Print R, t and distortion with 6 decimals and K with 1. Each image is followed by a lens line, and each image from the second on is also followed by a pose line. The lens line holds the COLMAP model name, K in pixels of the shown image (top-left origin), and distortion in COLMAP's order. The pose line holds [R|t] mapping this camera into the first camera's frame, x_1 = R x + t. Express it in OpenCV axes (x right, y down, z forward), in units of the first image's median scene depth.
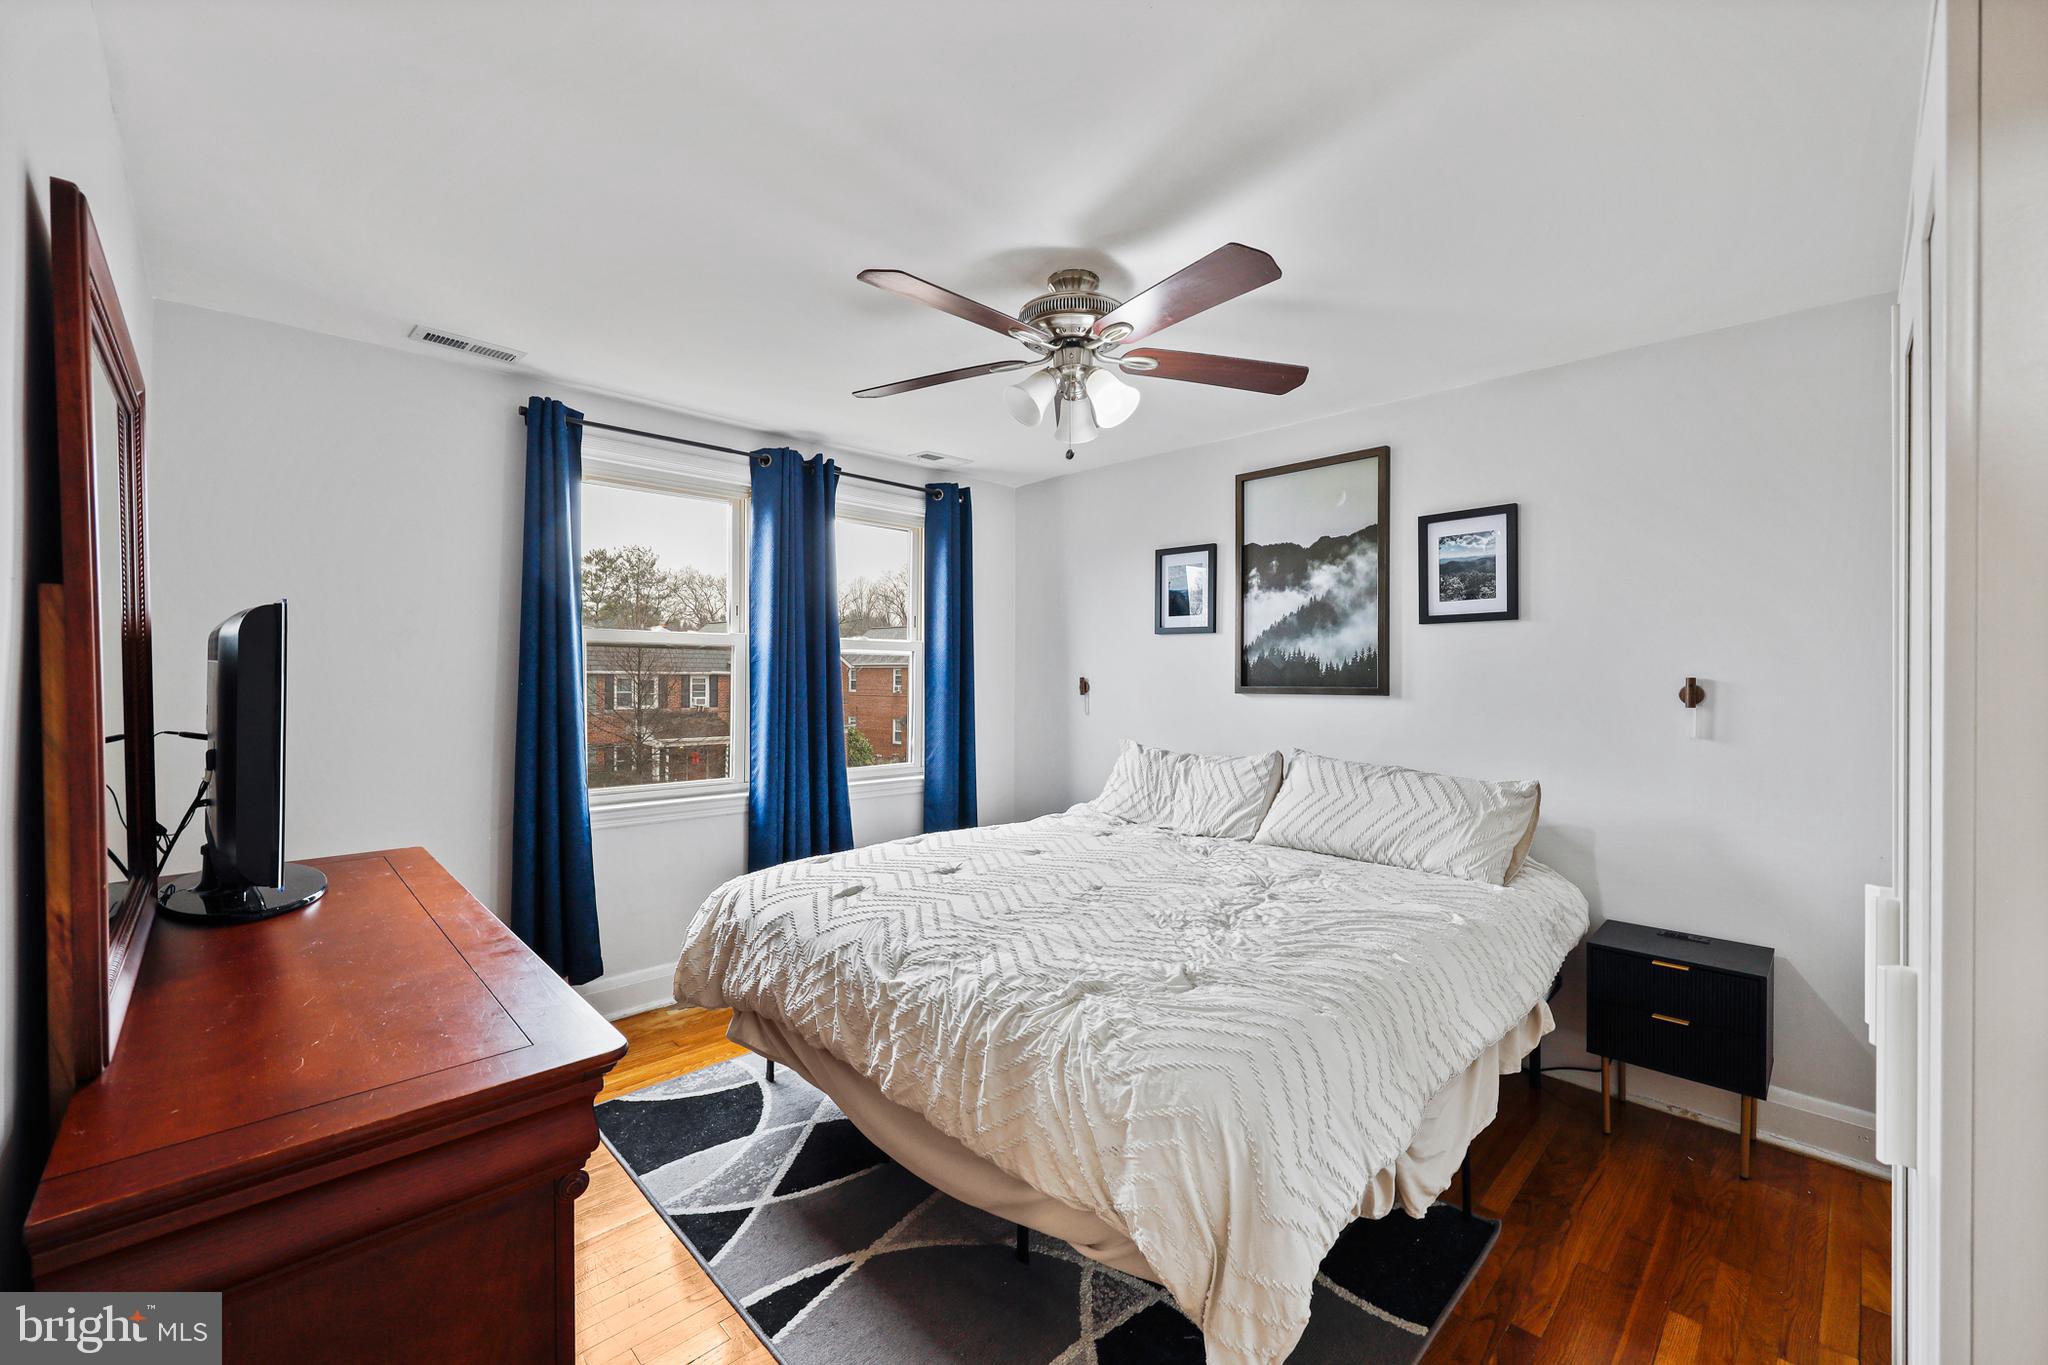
lens RADIAL K [[824.4, 0, 1026.3], [0, 824.4, 678.7], [0, 0, 1]] dist [0.000660, -0.000087]
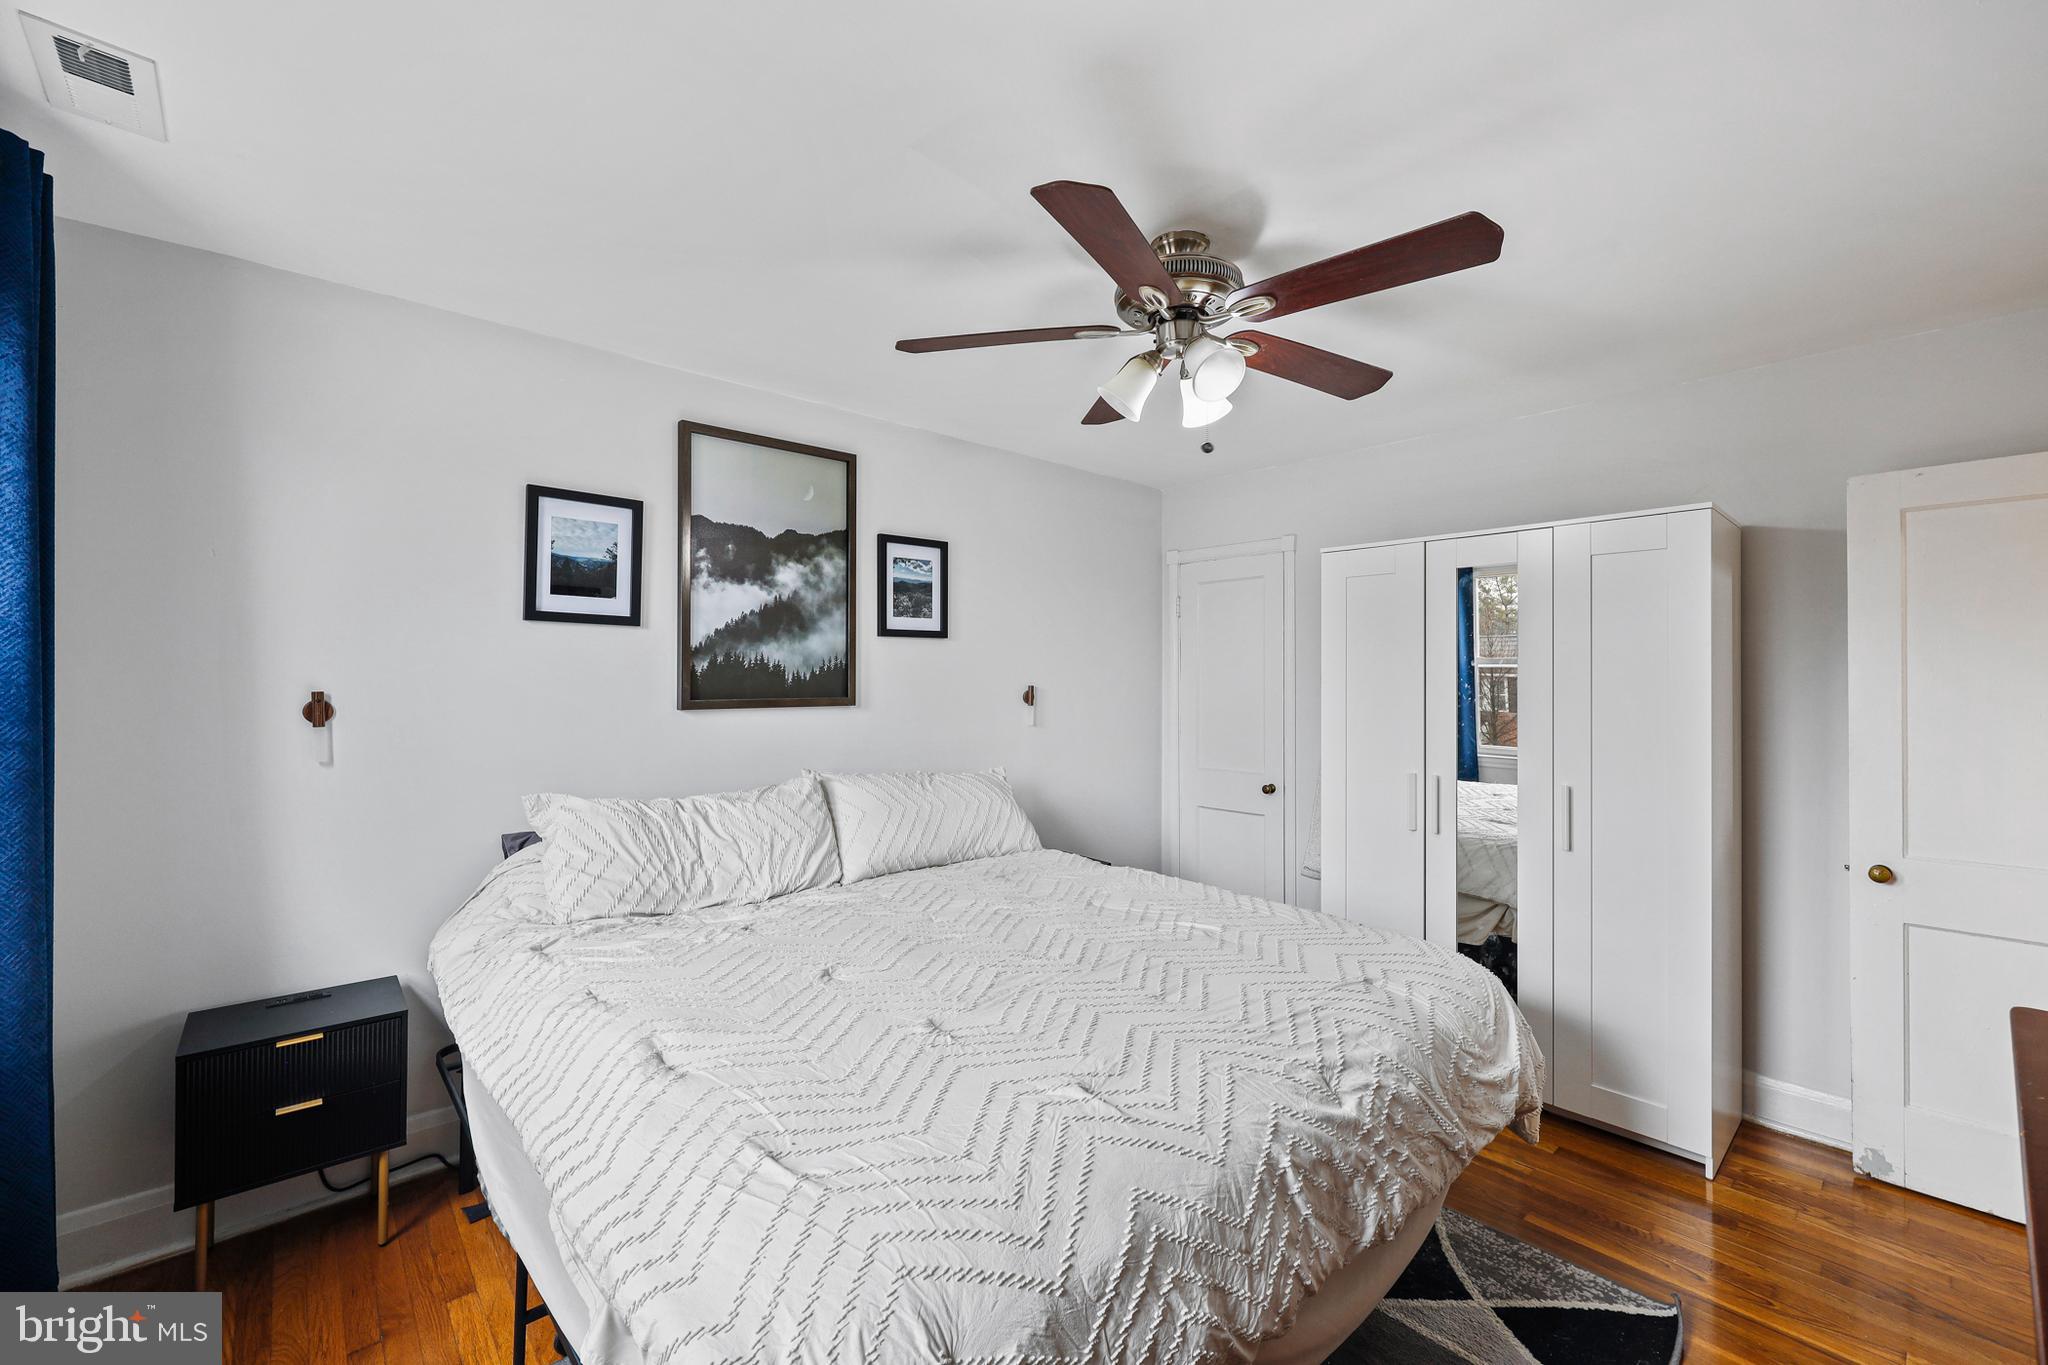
lens RADIAL K [[824.4, 0, 1026.3], [0, 824.4, 678.7], [0, 0, 1]] dist [0.000660, -0.000087]
pose [[0.059493, 0.001930, 0.998227, -0.523485], [0.006372, 0.999977, -0.002313, -0.007787], [-0.998208, 0.006499, 0.059479, 0.705705]]
